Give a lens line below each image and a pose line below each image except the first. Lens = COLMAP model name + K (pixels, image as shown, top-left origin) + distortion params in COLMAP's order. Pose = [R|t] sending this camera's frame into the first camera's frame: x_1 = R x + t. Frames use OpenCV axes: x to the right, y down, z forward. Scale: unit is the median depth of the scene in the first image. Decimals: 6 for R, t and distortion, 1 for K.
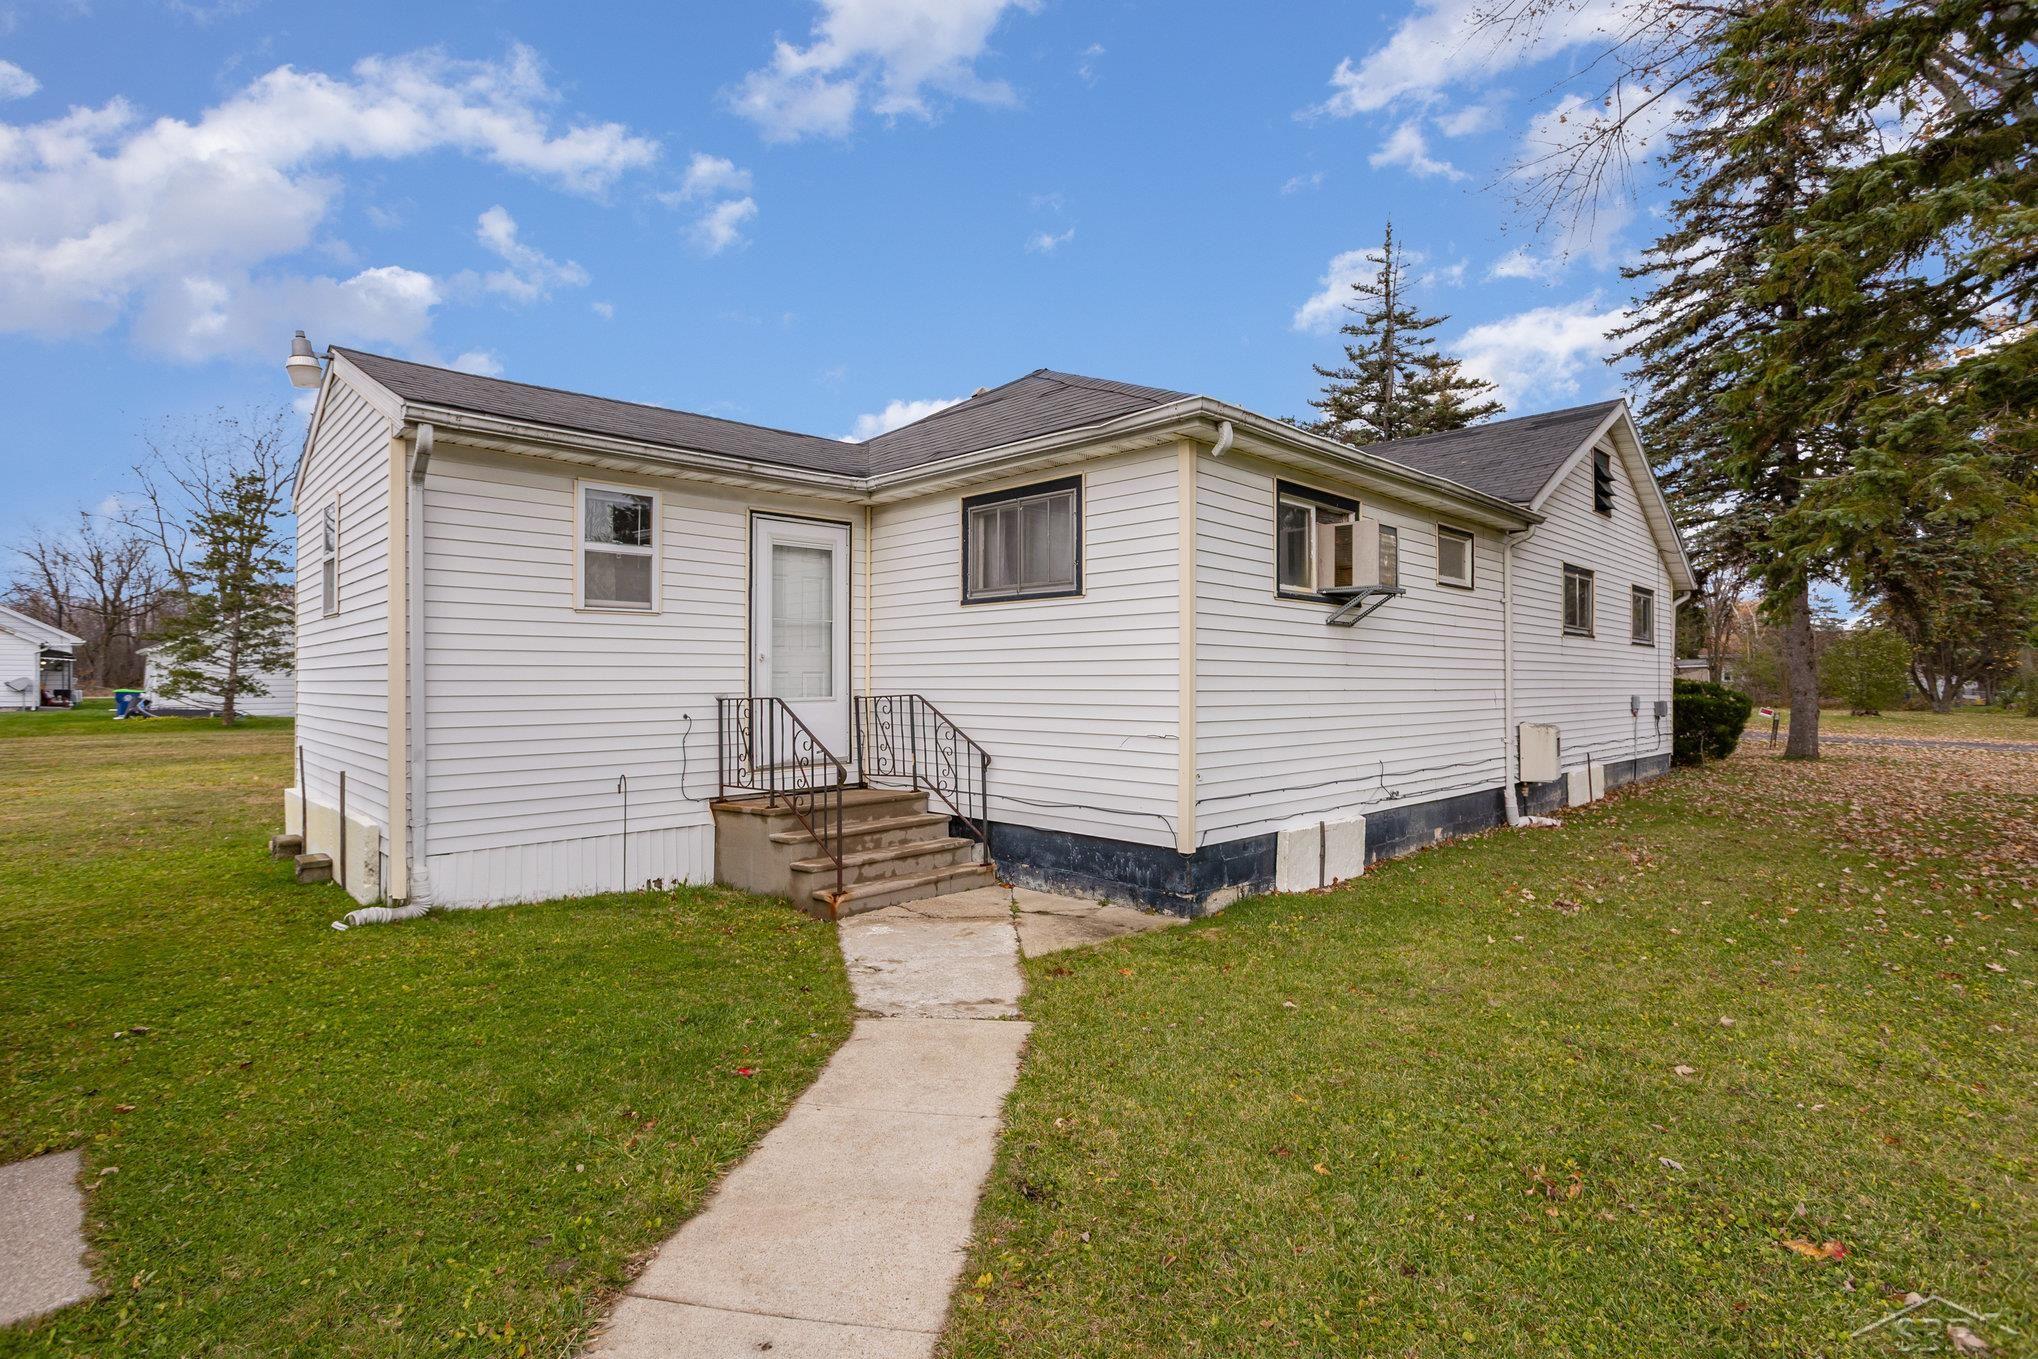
lens RADIAL K [[990.1, 0, 1018.2], [0, 990.1, 663.4], [0, 0, 1]] dist [-0.003508, -0.000067]
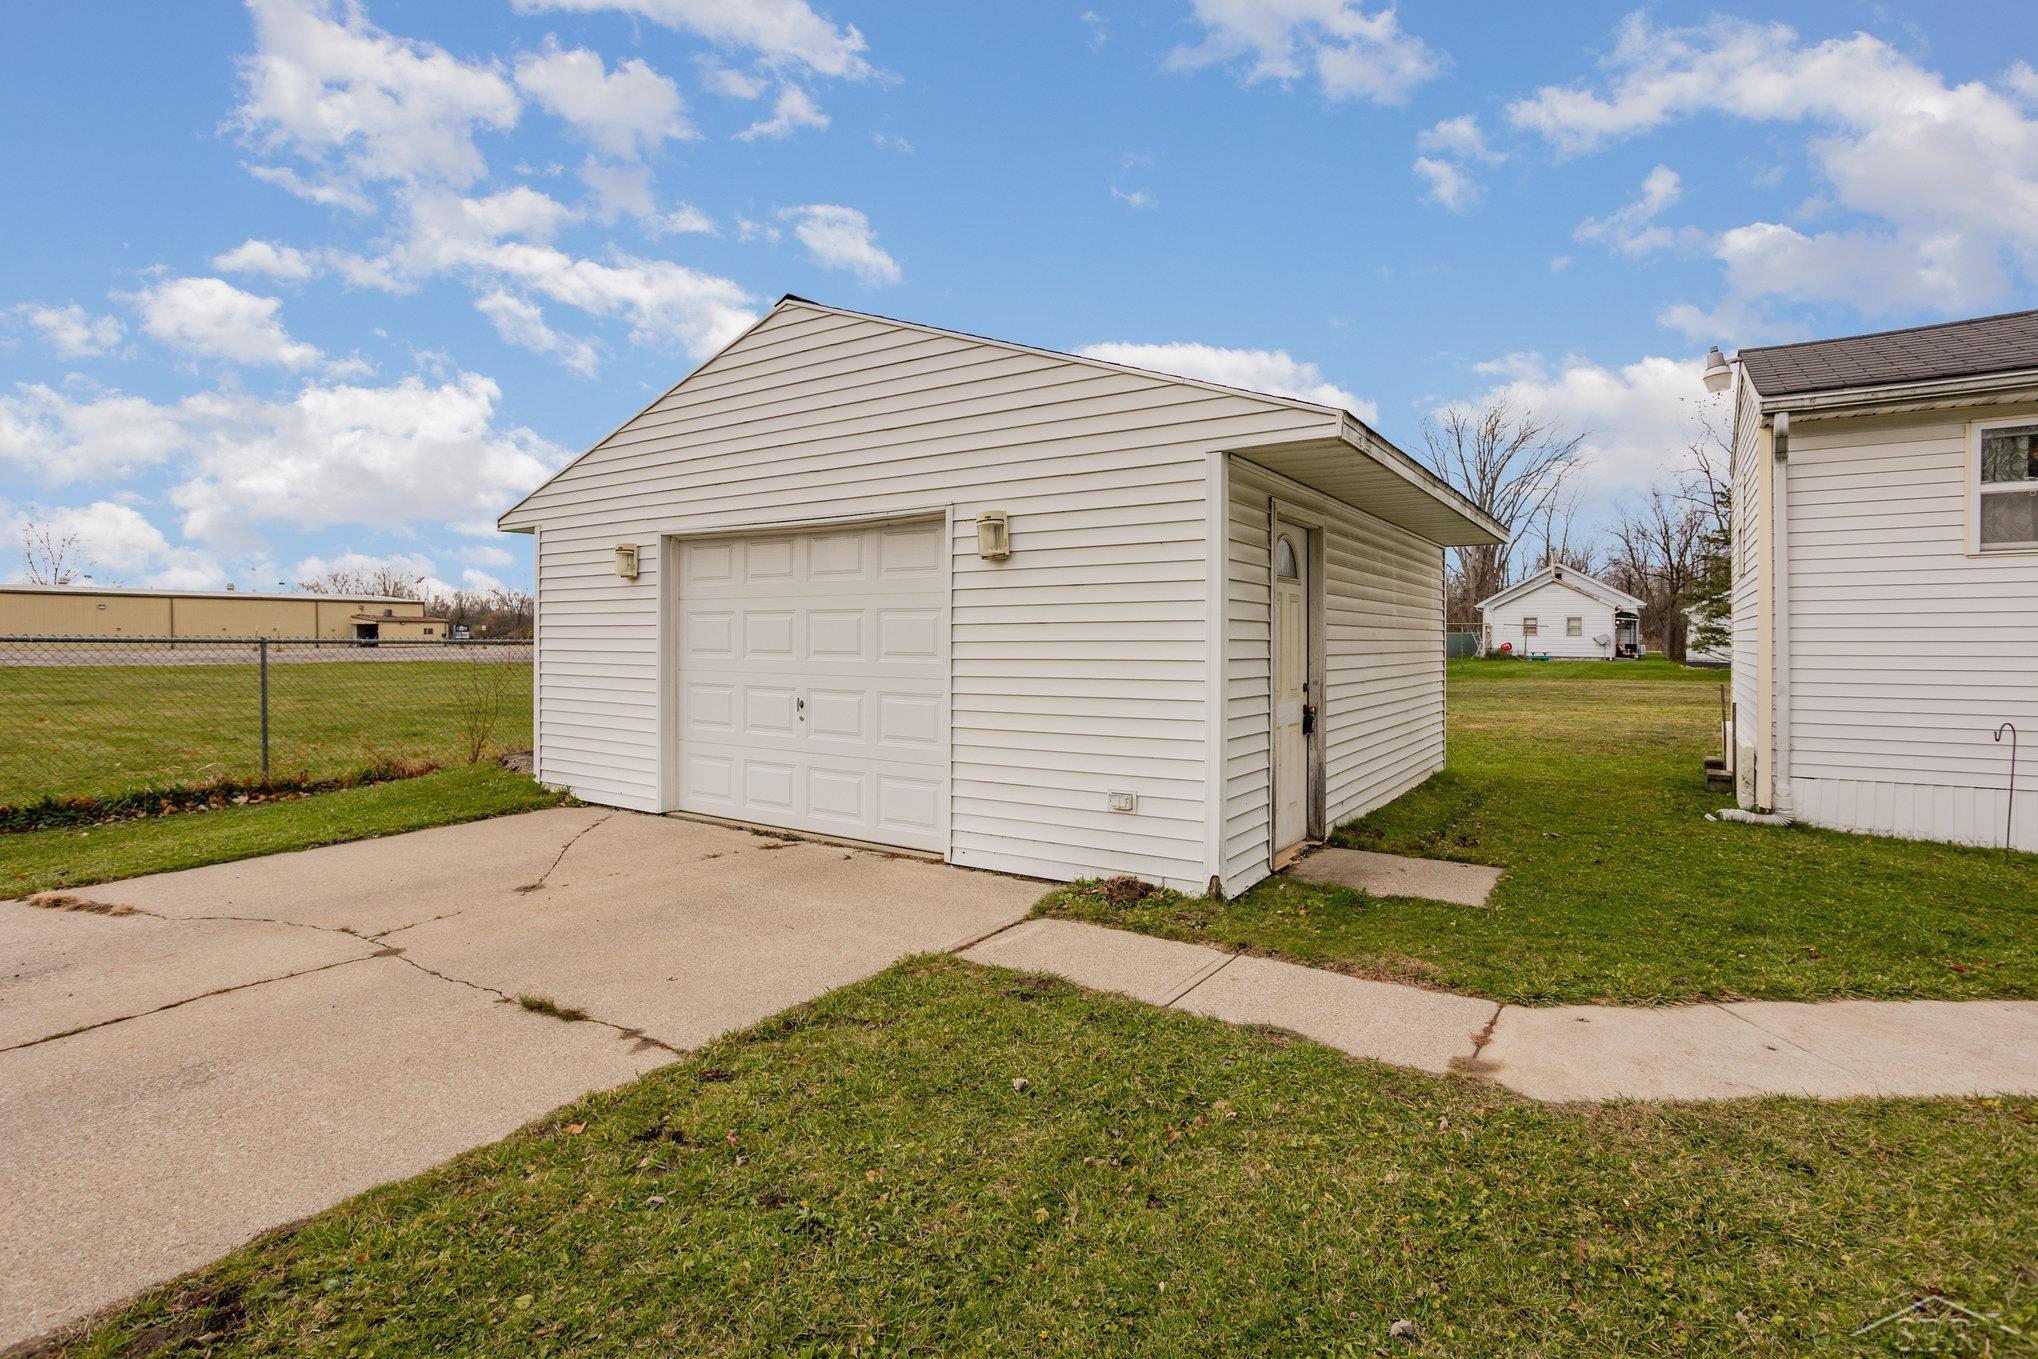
lens RADIAL K [[990.1, 0, 1018.2], [0, 990.1, 663.4], [0, 0, 1]] dist [-0.003508, -0.000067]
pose [[0.234223, 0.029021, -0.971750, 0.283396], [0.012037, 0.999391, 0.032748, 0.008796], [0.972108, -0.019367, 0.233731, -0.145437]]
